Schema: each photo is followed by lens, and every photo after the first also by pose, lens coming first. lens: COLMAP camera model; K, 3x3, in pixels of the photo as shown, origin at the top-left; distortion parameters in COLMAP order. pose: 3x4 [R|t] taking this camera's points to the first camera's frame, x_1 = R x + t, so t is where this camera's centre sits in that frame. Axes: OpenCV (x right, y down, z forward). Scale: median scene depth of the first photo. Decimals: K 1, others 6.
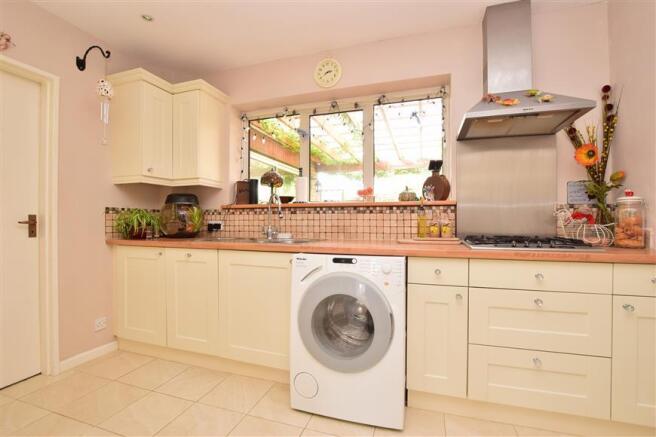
lens RADIAL K [[296.8, 0, 328.6], [0, 296.8, 219.6], [0, 0, 1]] dist [-0.022665, 0.001577]
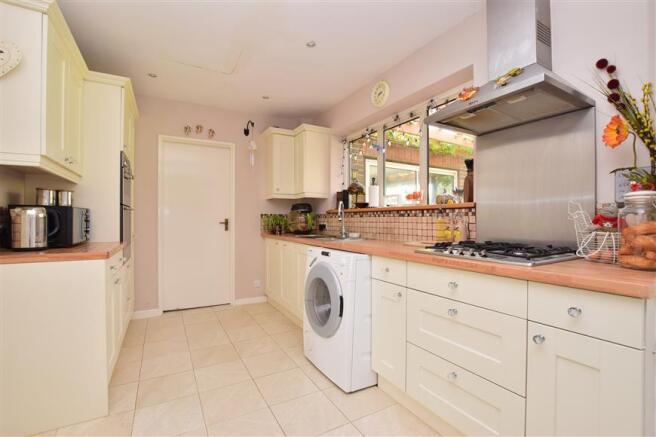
lens RADIAL K [[296.8, 0, 326.6], [0, 296.8, 218.4], [0, 0, 1]] dist [-0.022665, 0.001577]
pose [[0.735677, -0.002363, -0.677328, 0.627574], [-0.001838, 0.999983, -0.005485, -0.007680], [0.677330, 0.005280, 0.735660, 0.016108]]
